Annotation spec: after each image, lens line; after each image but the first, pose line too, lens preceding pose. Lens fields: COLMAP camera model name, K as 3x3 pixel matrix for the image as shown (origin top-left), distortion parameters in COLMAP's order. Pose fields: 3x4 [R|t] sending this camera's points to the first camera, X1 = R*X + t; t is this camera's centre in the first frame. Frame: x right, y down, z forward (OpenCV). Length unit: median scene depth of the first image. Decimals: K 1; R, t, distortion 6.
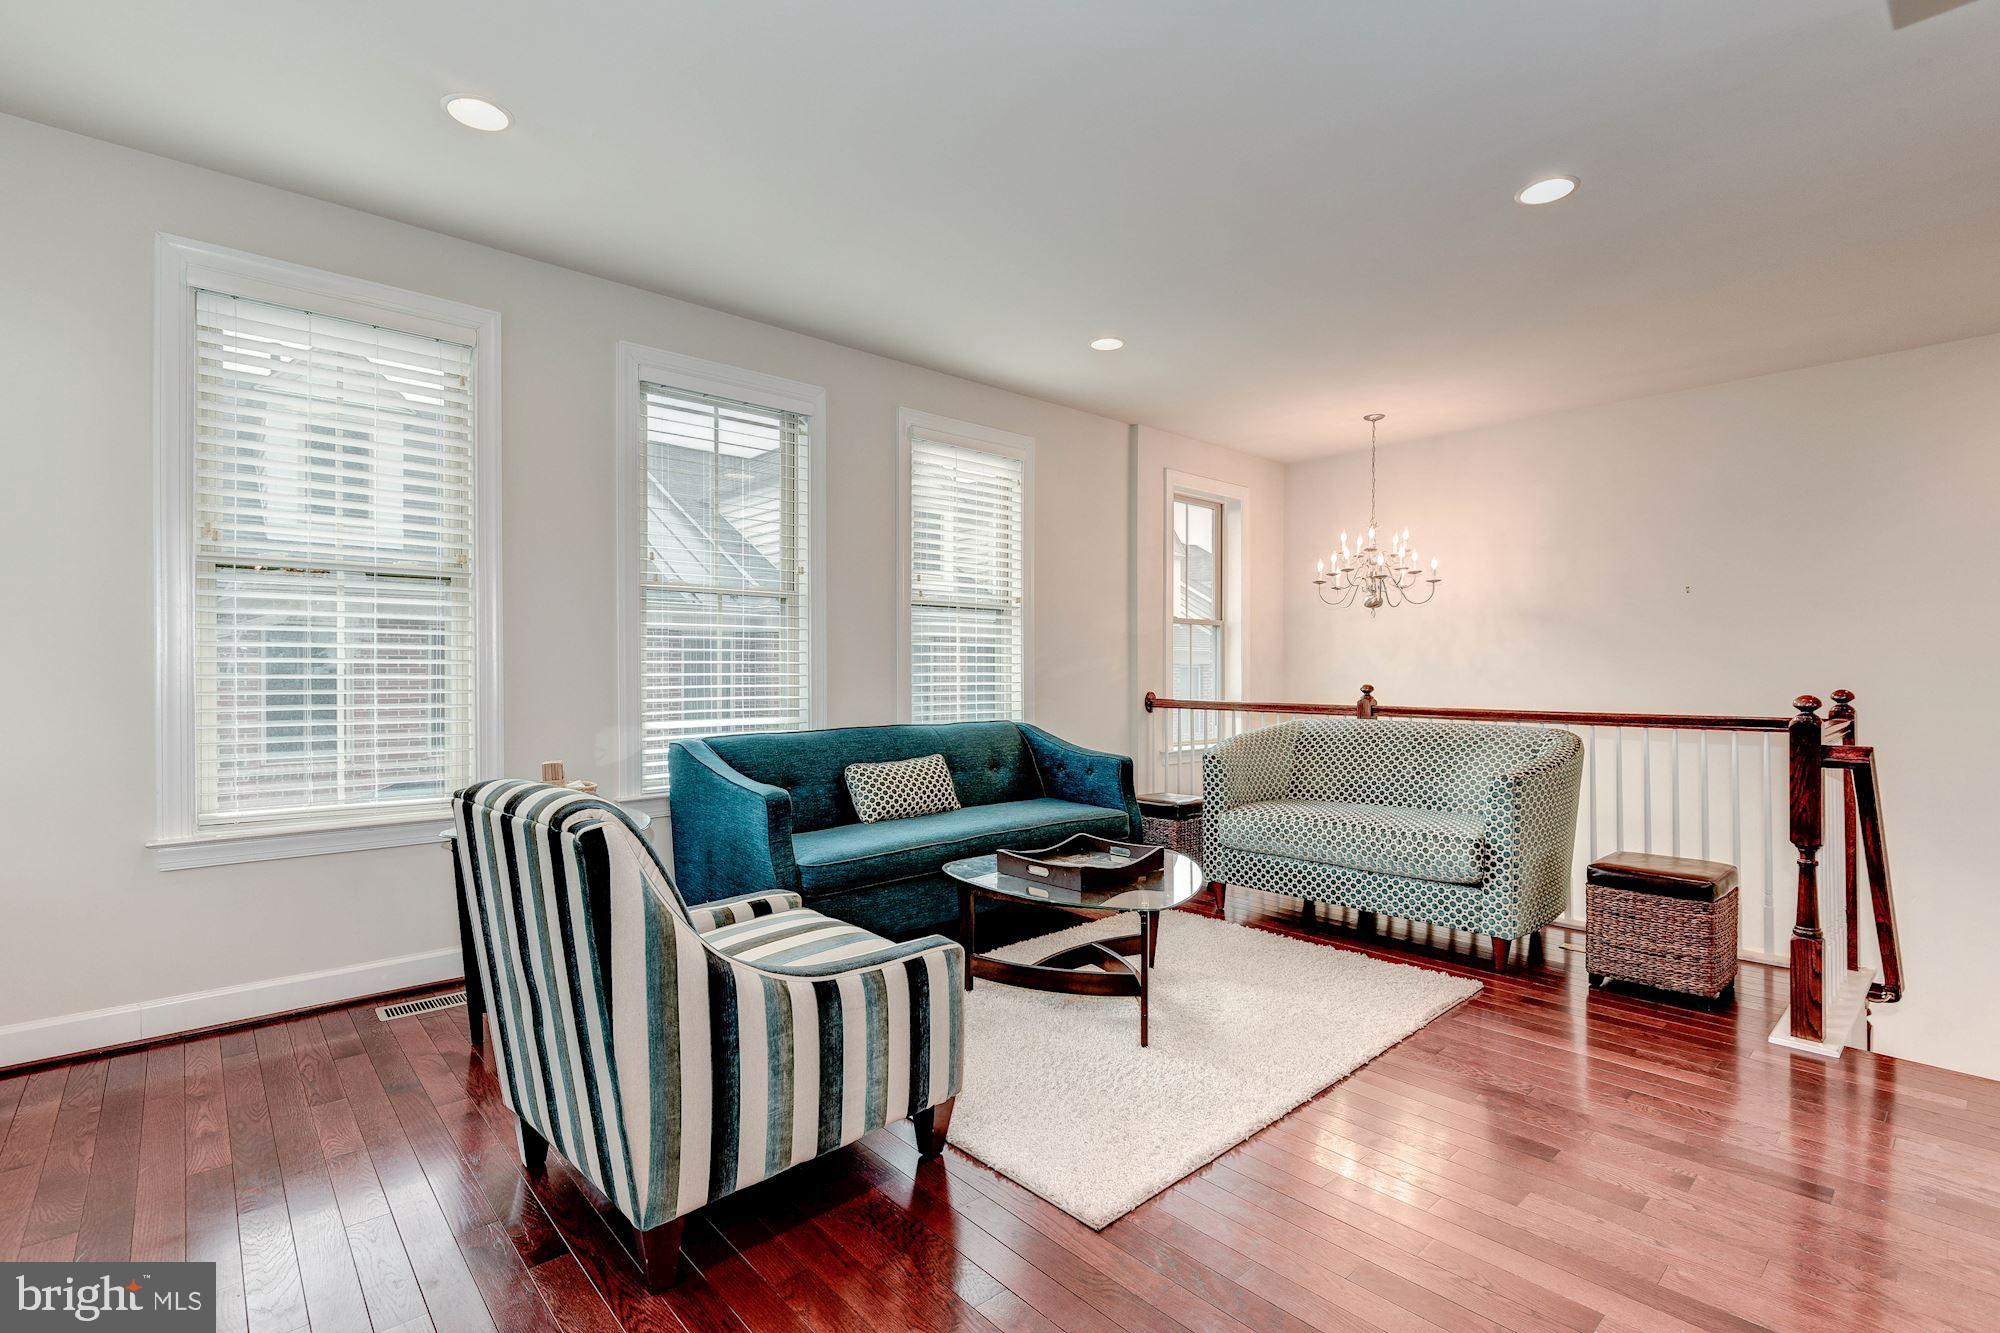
lens RADIAL K [[915.0, 0, 1050.7], [0, 915.0, 674.5], [0, 0, 1]] dist [0.067750, -0.031228]
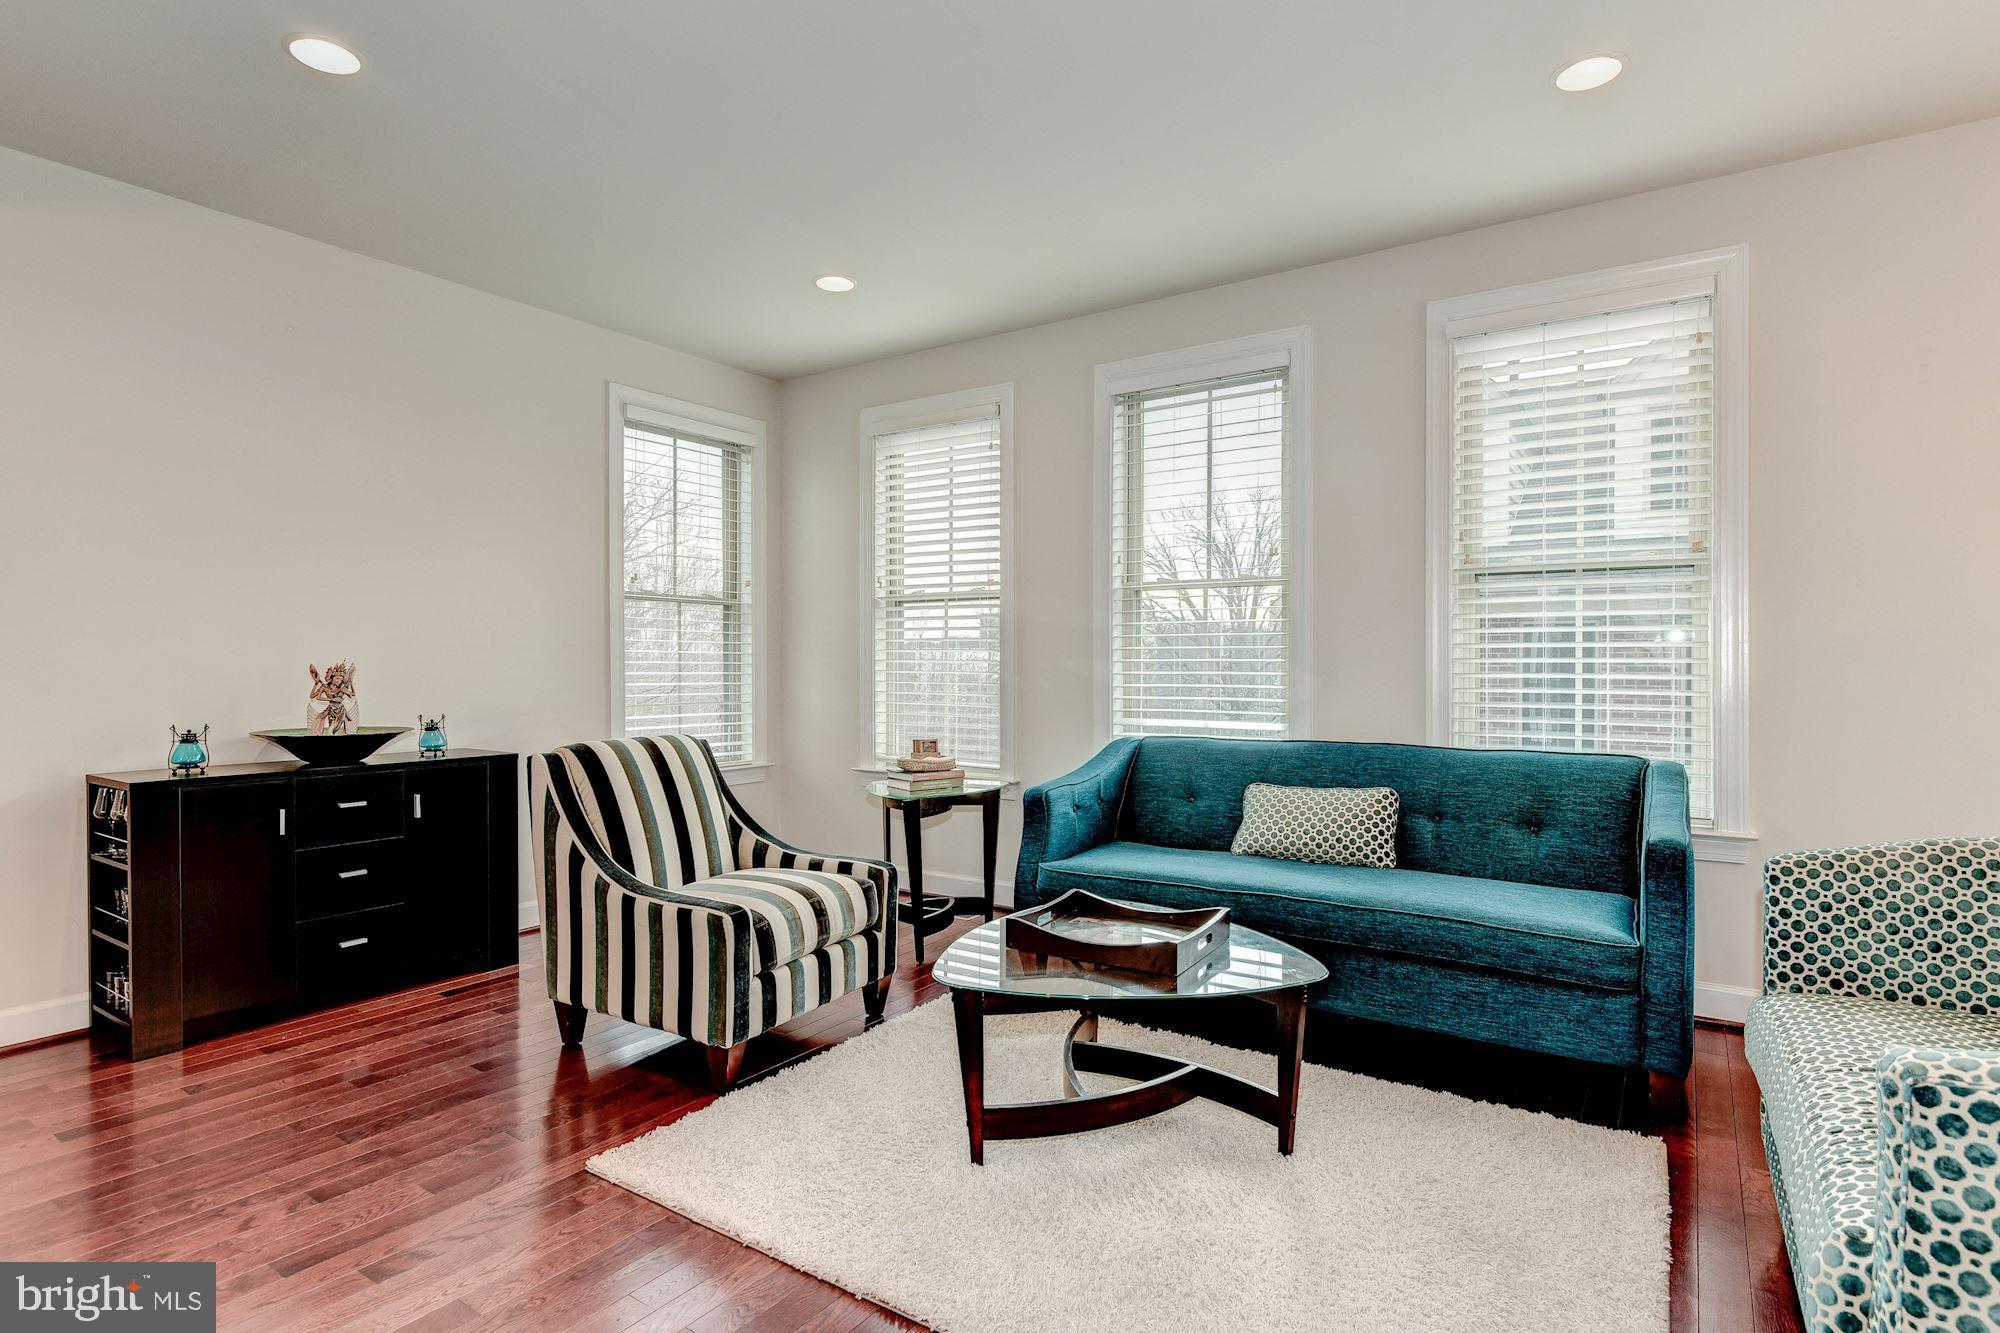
lens RADIAL K [[1023.8, 0, 1000.0], [0, 1023.8, 666.5], [0, 0, 1]] dist [0.001852, -0.000083]
pose [[0.219280, -0.001015, -0.975661, 0.539823], [-0.007121, 0.999971, -0.002640, -0.002115], [0.975636, 0.007527, 0.219266, 0.496853]]
